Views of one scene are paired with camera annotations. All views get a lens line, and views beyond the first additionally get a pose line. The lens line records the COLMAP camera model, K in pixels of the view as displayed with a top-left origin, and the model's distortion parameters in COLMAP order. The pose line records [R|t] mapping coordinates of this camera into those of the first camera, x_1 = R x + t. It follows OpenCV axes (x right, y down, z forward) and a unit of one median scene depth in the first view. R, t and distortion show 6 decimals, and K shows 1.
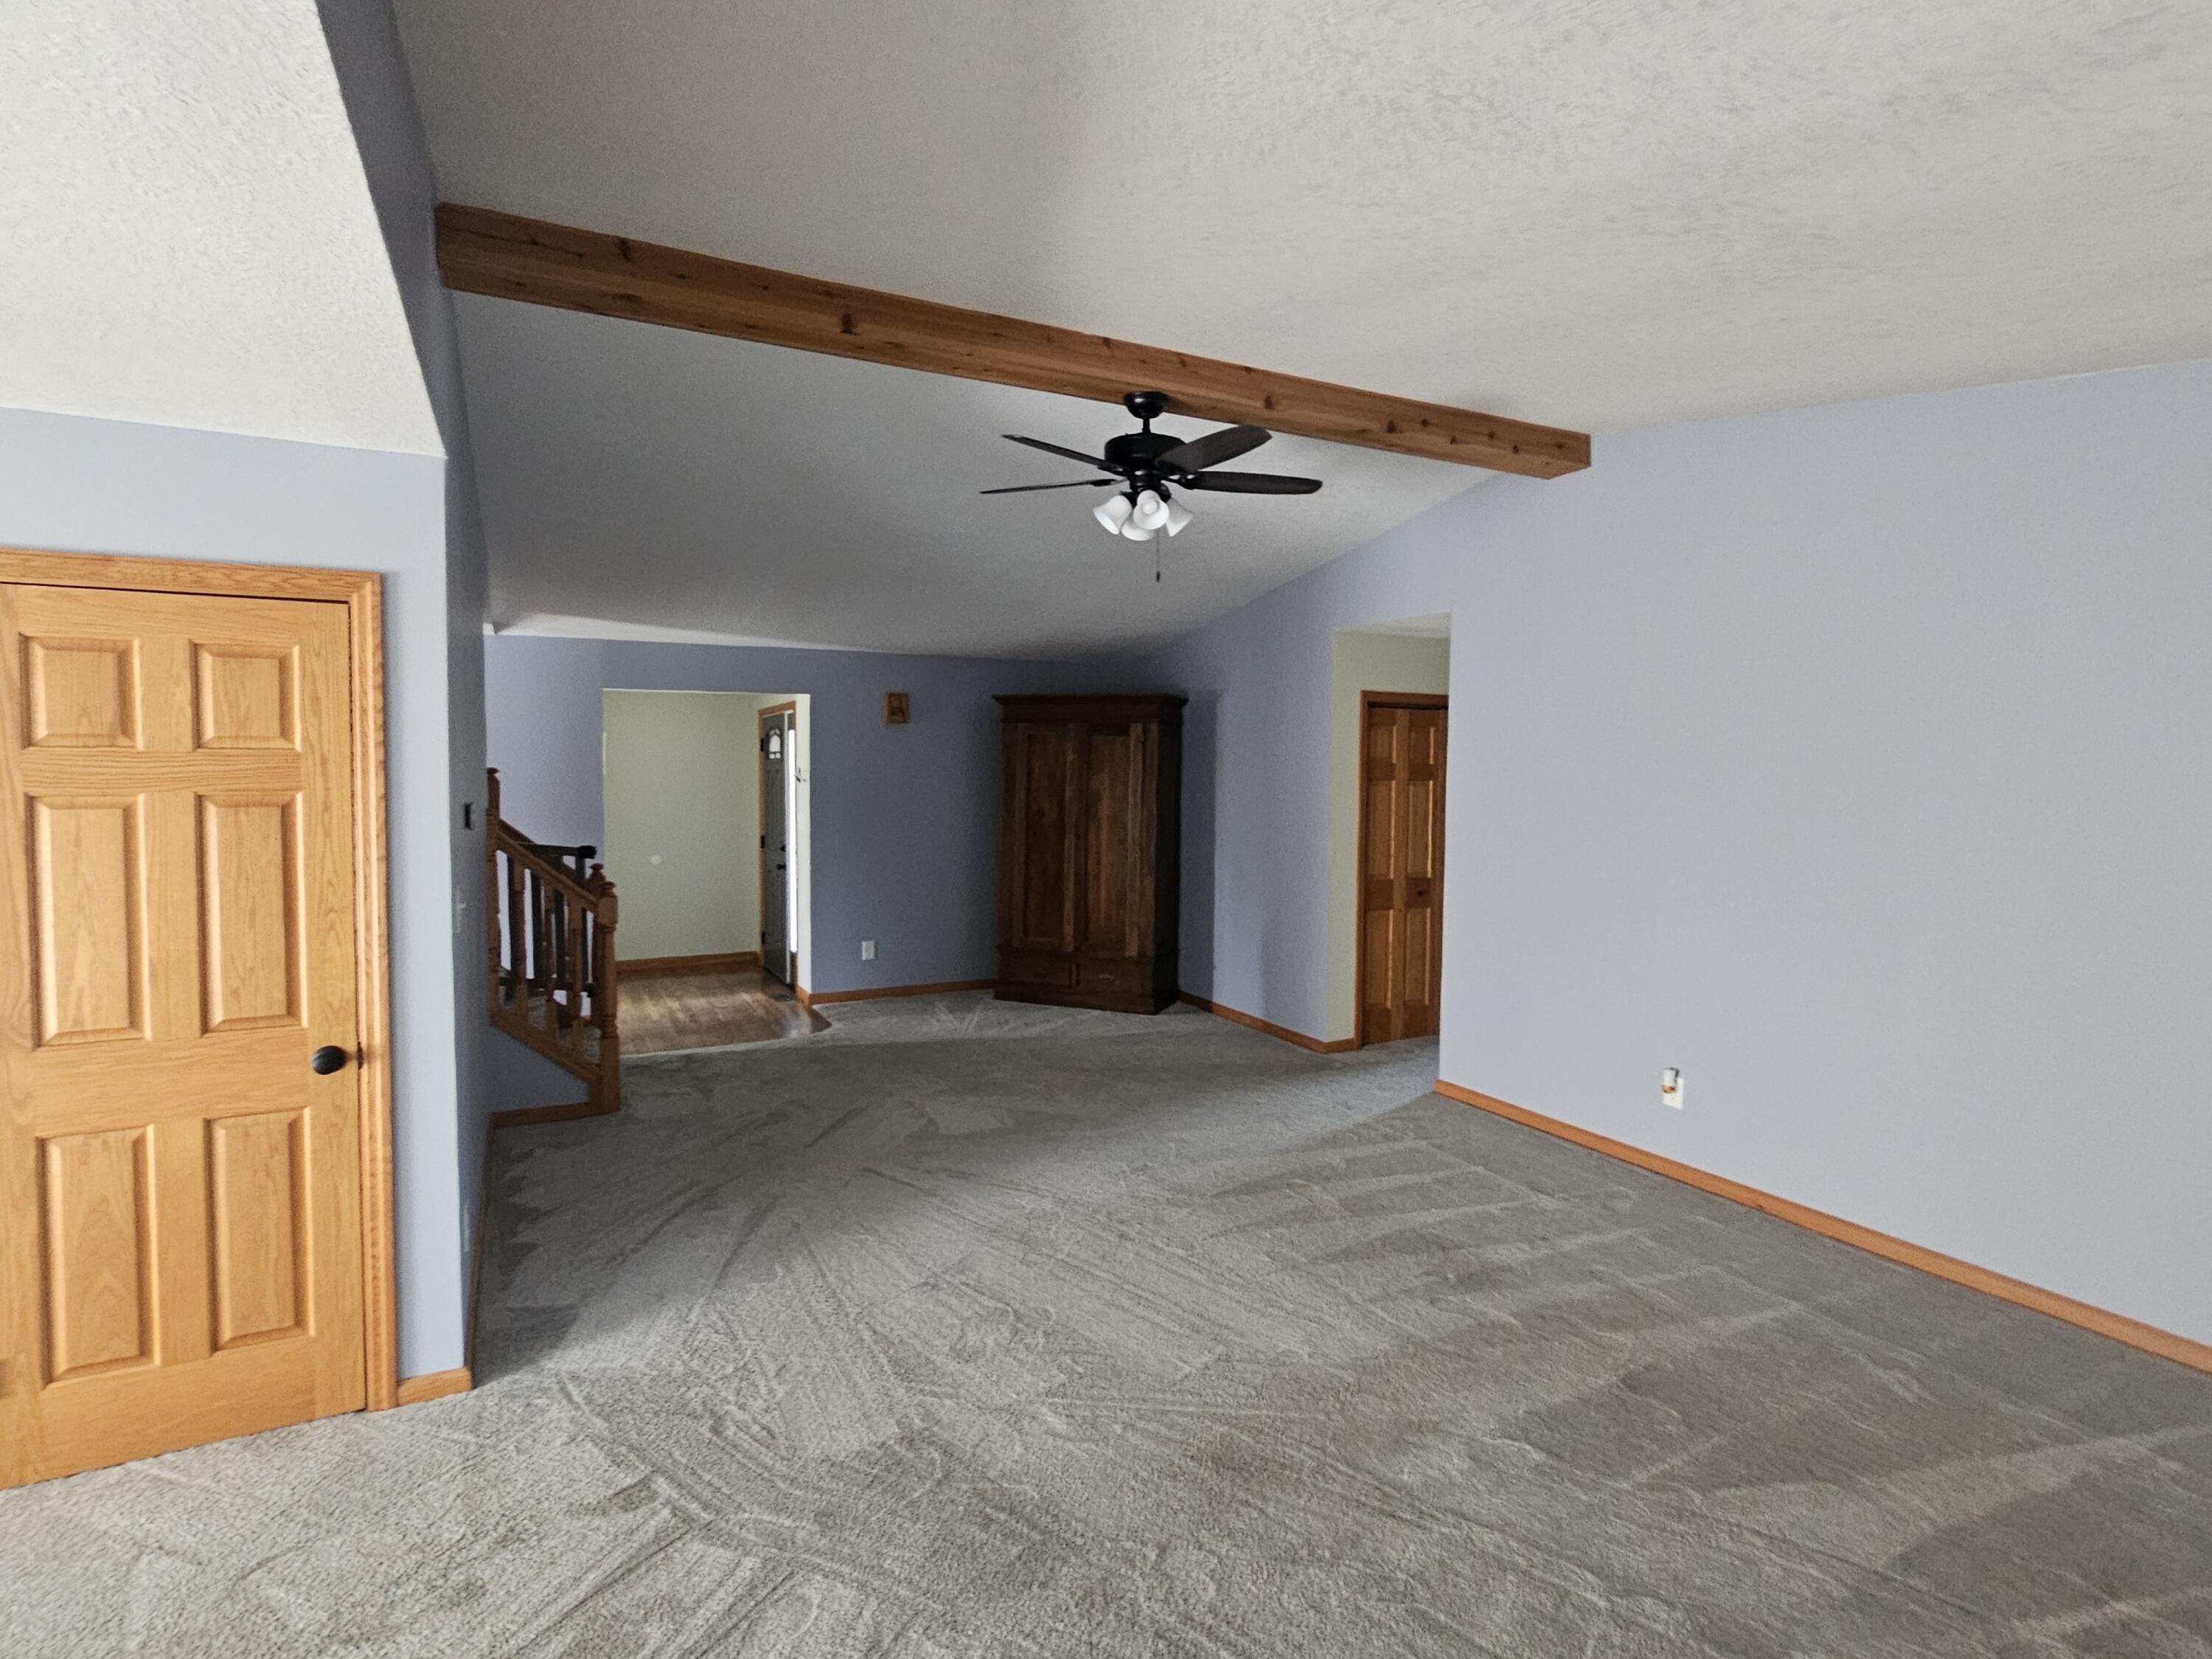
lens RADIAL K [[1121.8, 0, 1114.5], [0, 1121.8, 815.8], [0, 0, 1]] dist [-0.001796, 0.001697]
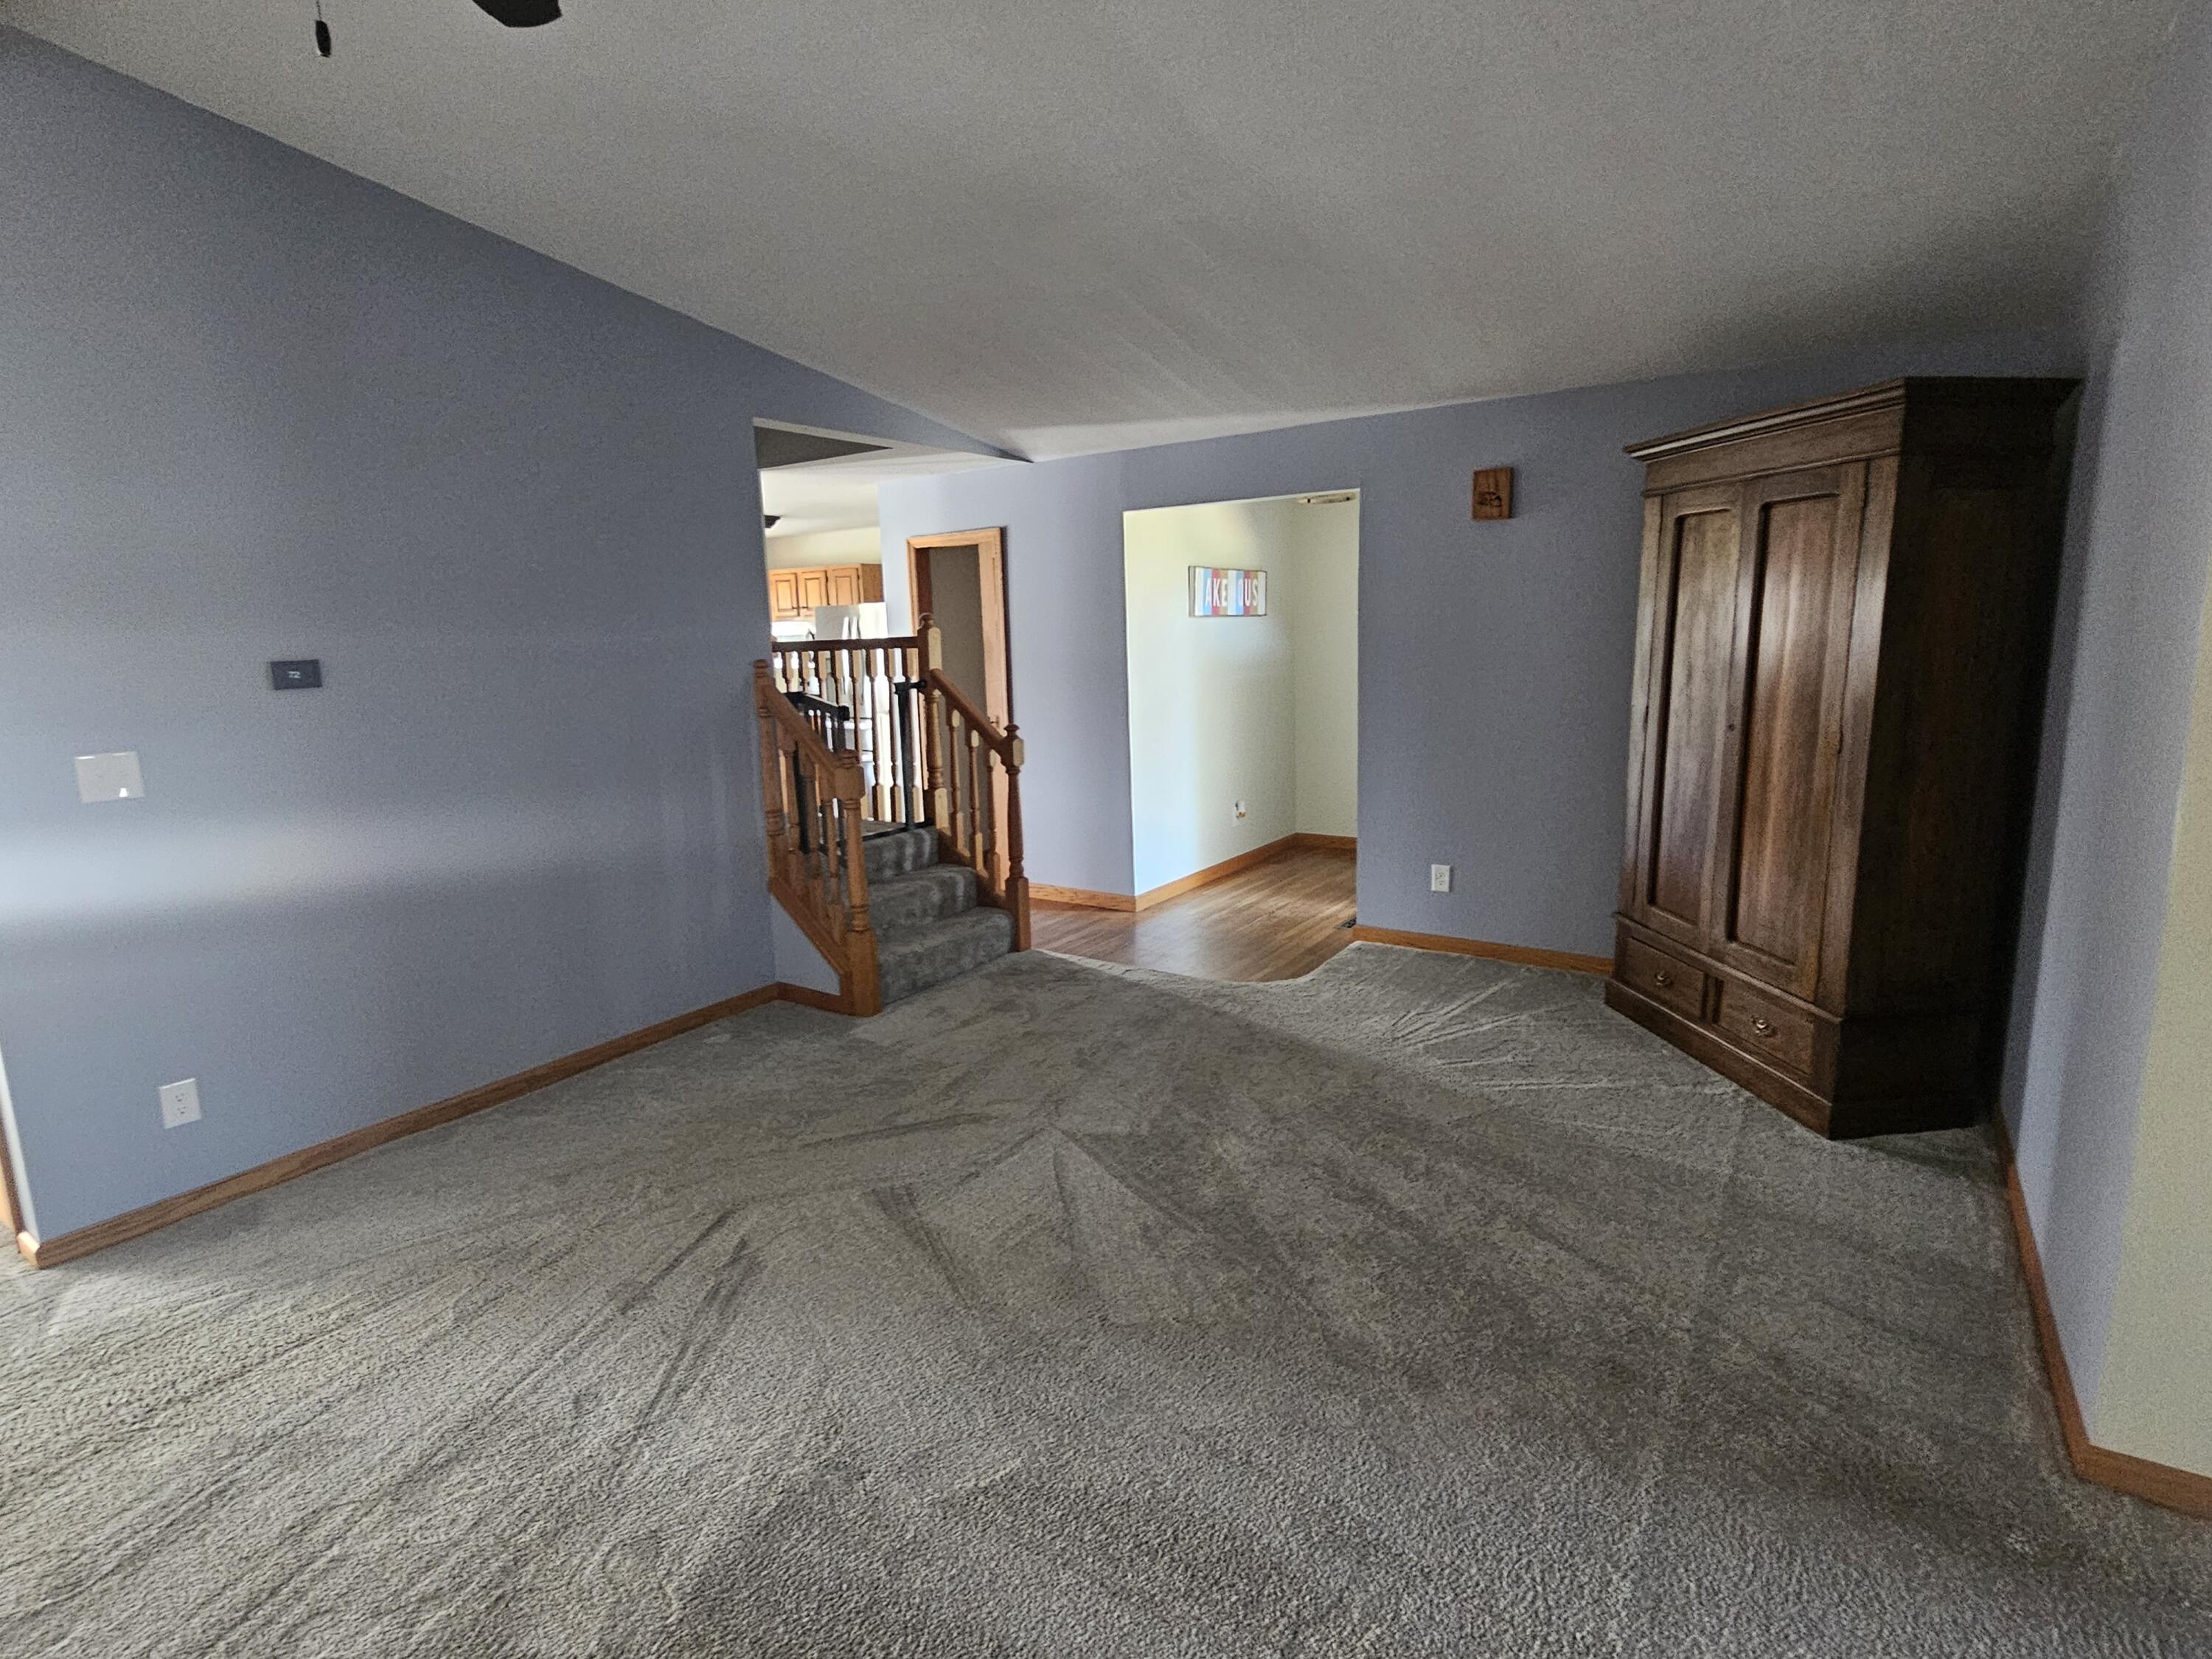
lens RADIAL K [[1114.0, 0, 1123.2], [0, 1114.0, 829.0], [0, 0, 1]] dist [-0.027934, 0.011622]
pose [[0.478403, 0.146562, -0.865823, 0.308605], [-0.008519, 0.986702, 0.162316, -0.015677], [0.878099, -0.070276, 0.473290, 0.647548]]
